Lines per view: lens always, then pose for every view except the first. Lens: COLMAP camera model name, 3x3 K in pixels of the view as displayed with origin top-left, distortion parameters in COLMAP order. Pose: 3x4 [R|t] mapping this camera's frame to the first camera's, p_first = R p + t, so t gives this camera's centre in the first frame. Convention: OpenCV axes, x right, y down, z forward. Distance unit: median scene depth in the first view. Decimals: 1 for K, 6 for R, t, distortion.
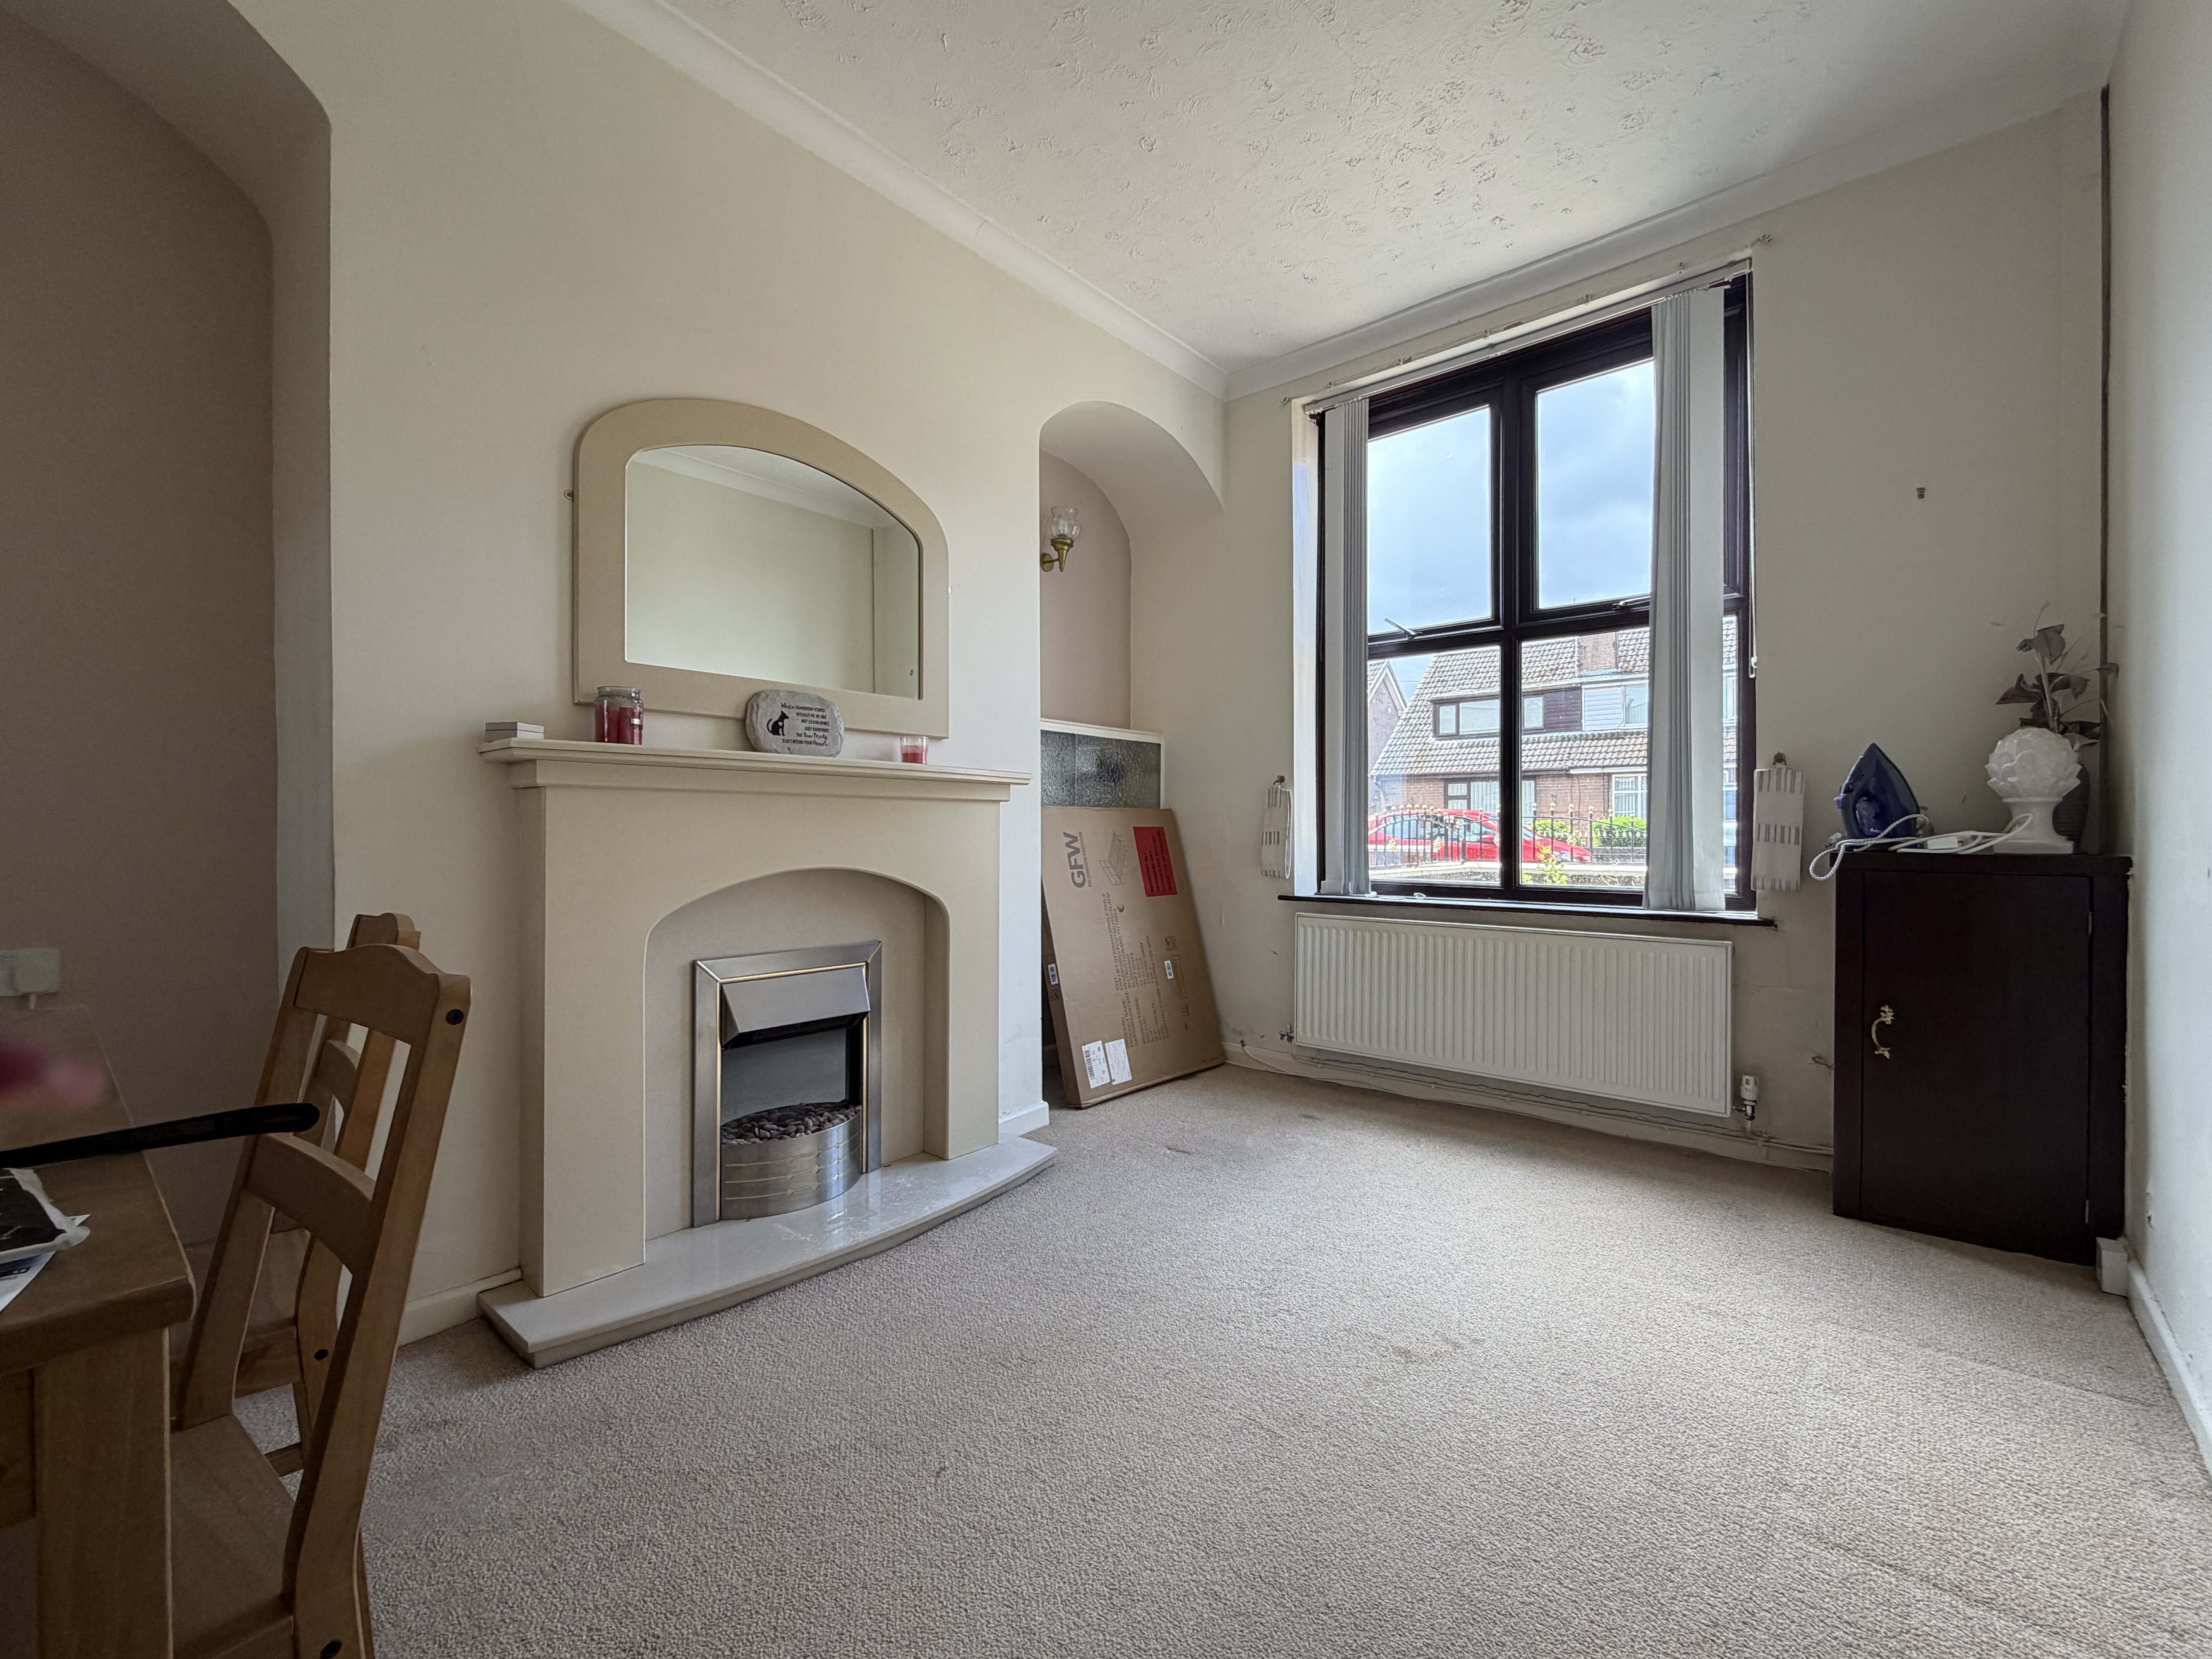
lens RADIAL K [[934.7, 0, 1106.0], [0, 934.7, 829.5], [0, 0, 1]] dist [-0.000114, 0.000157]
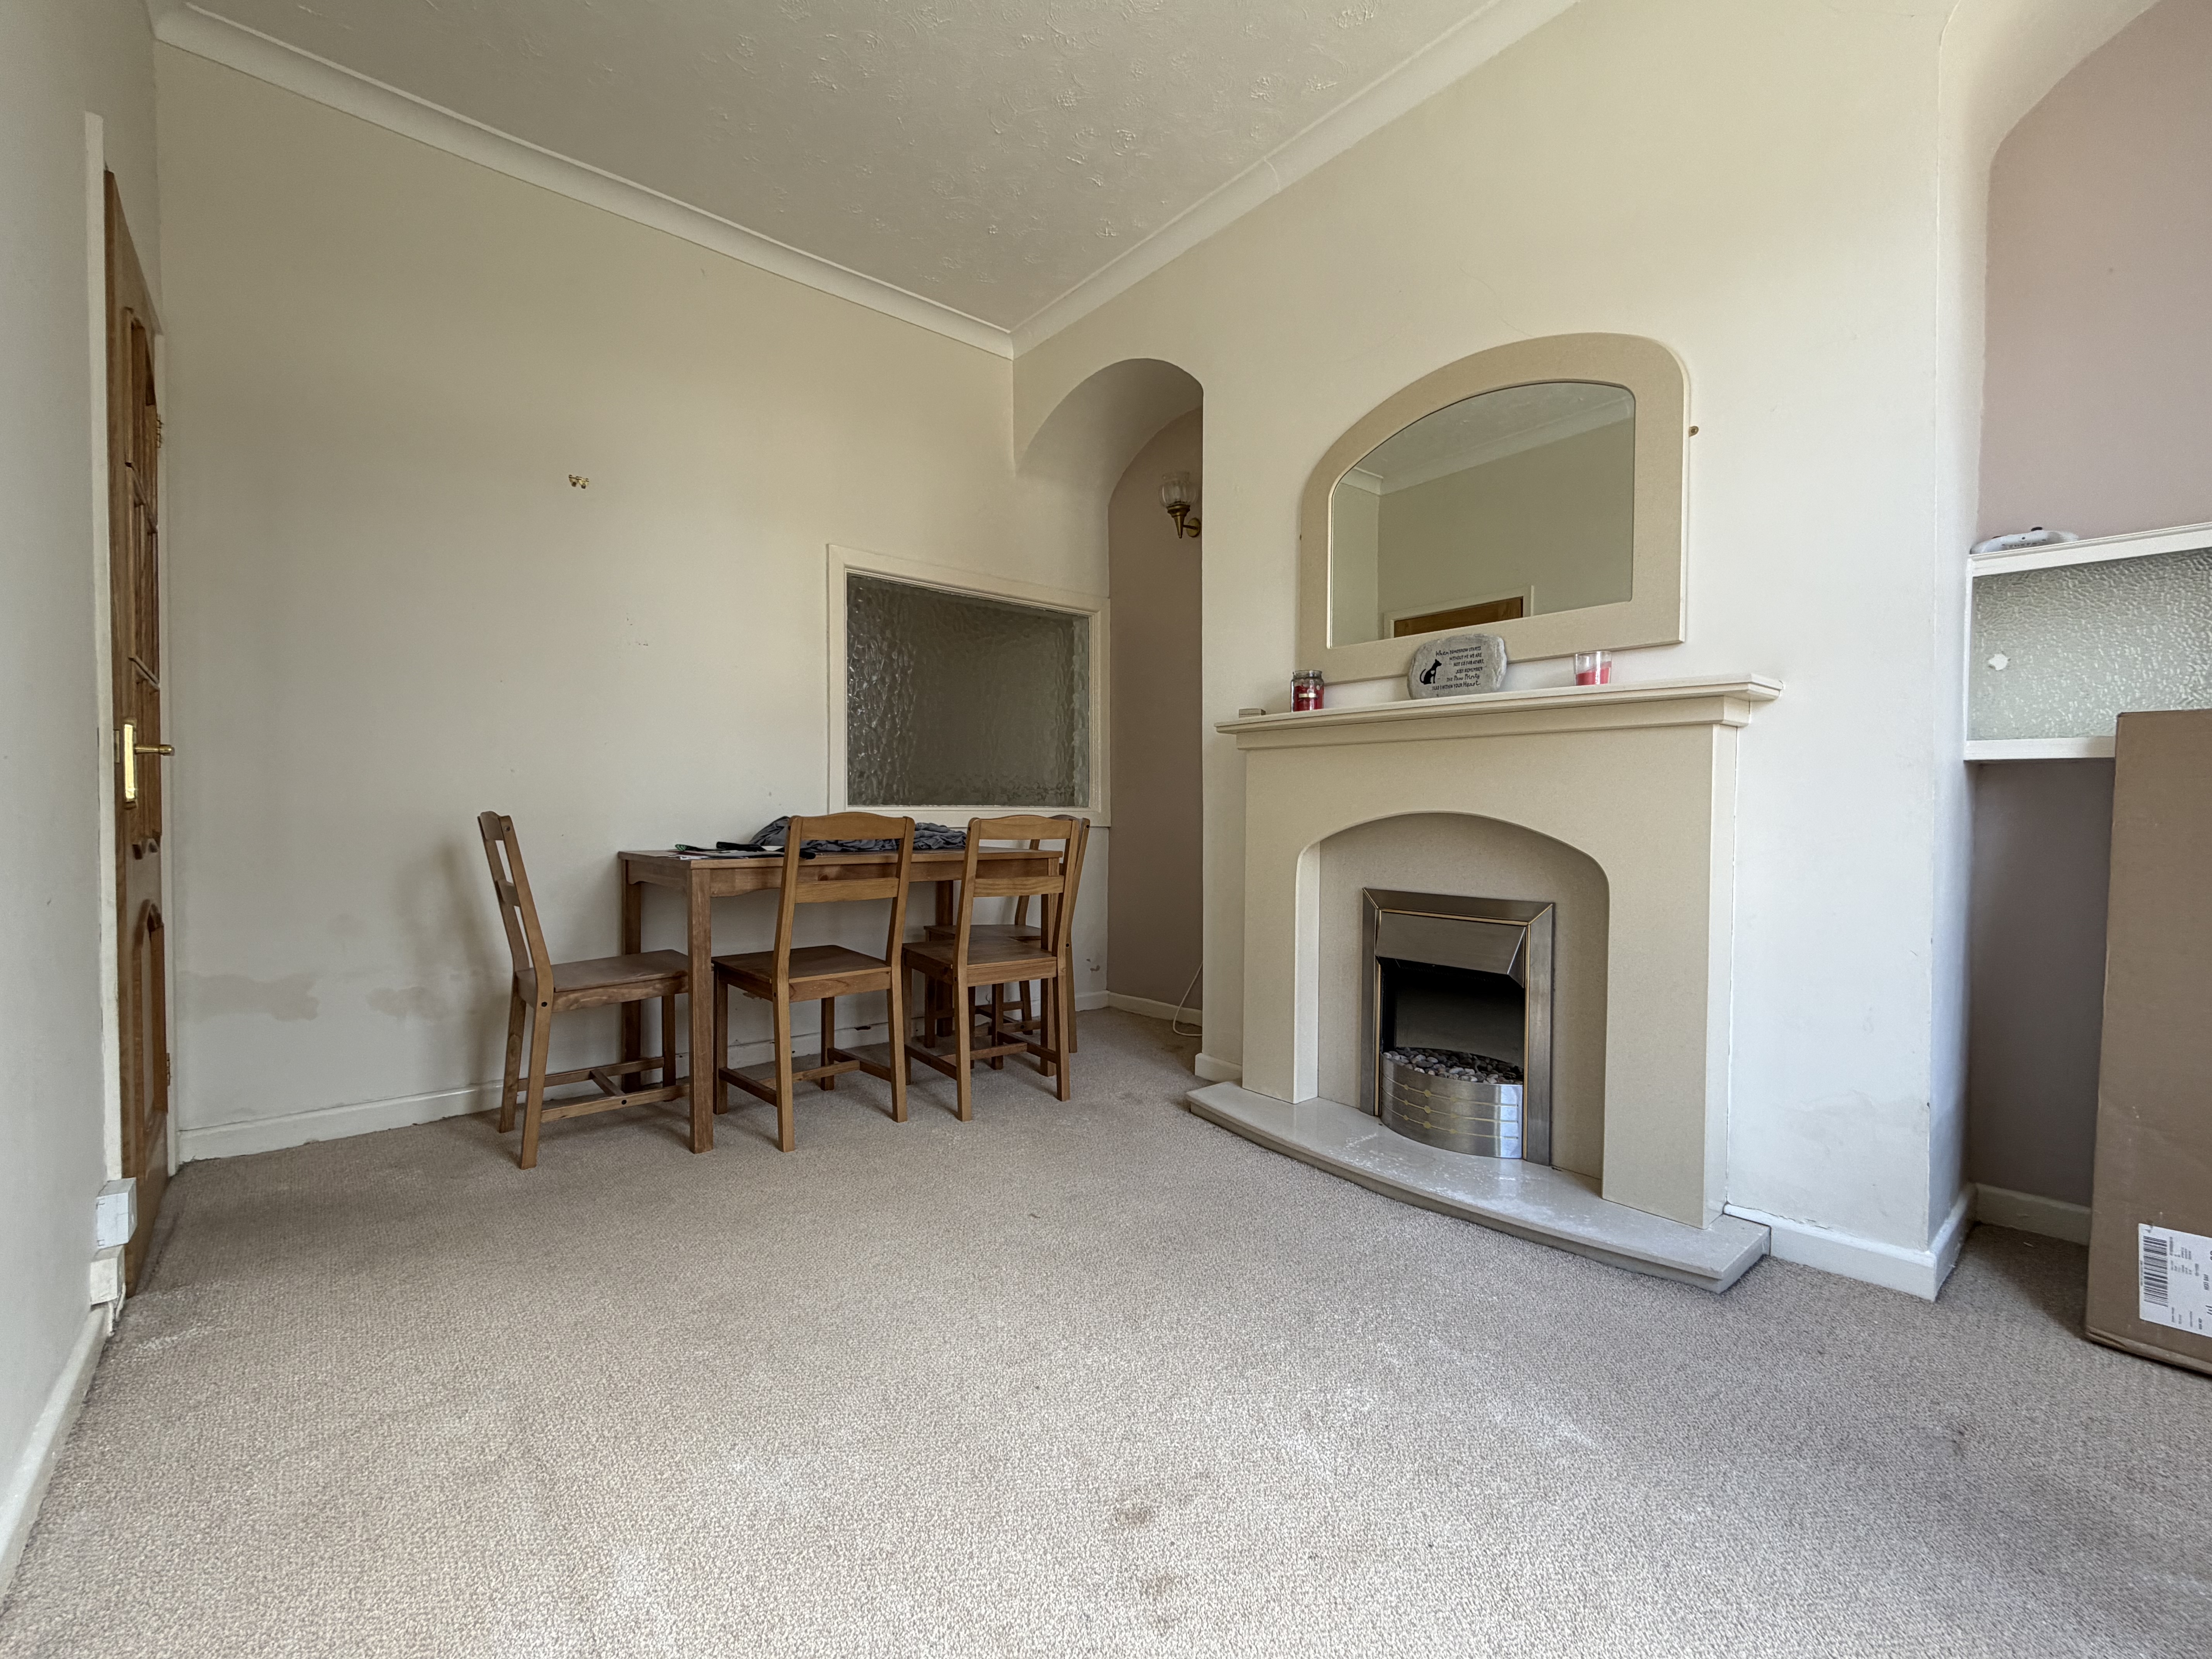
lens RADIAL K [[934.7, 0, 1106.0], [0, 934.7, 829.5], [0, 0, 1]] dist [-0.000114, 0.000157]
pose [[-0.165804, 0.039451, -0.985369, 0.718492], [0.011125, 0.999211, 0.038133, 0.016784], [0.986096, -0.004639, -0.166112, 0.796355]]
